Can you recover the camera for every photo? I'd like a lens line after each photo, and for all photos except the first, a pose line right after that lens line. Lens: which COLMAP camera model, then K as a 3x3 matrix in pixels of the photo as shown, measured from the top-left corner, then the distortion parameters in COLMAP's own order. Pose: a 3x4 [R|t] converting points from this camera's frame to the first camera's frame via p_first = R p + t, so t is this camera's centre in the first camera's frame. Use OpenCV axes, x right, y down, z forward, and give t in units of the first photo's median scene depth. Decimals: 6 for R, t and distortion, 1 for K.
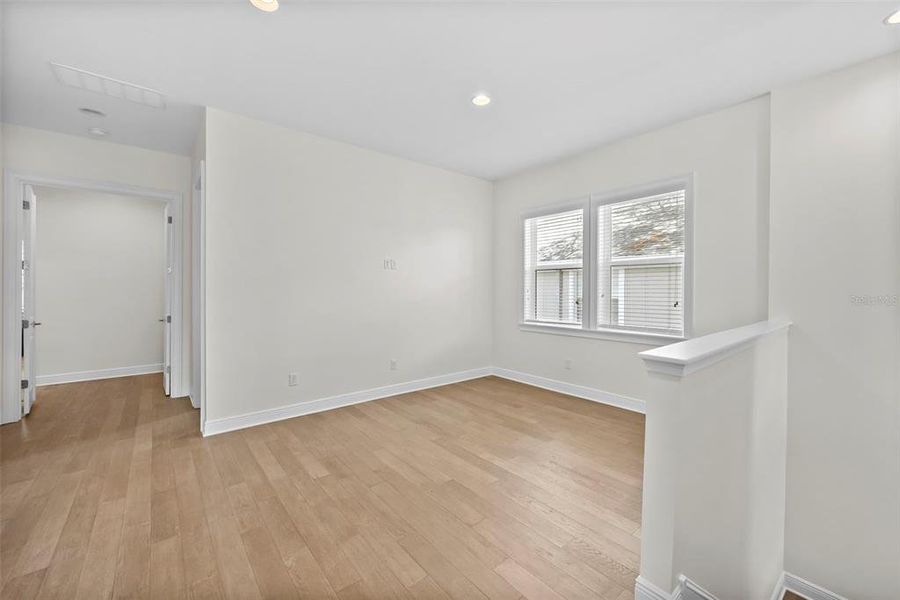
lens RADIAL K [[366.1, 0, 449.0], [0, 366.1, 293.2], [0, 0, 1]] dist [-0.009060, -0.000331]
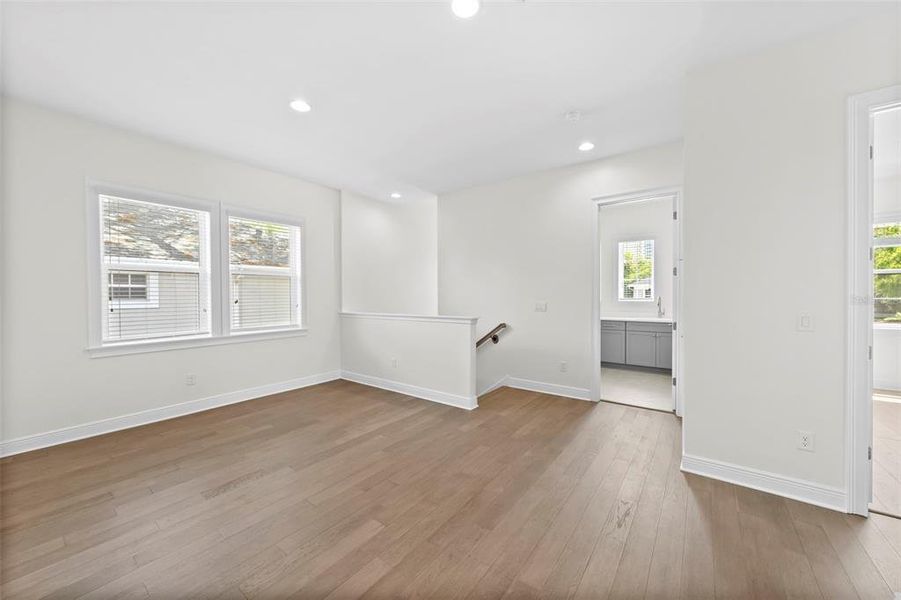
lens RADIAL K [[366.5, 0, 449.5], [0, 366.5, 293.2], [0, 0, 1]] dist [-0.009060, -0.000331]
pose [[-0.274722, 0.001784, 0.961522, -0.876516], [0.013179, 0.999911, 0.001910, -0.013275], [-0.961433, 0.013197, -0.274721, 0.787249]]
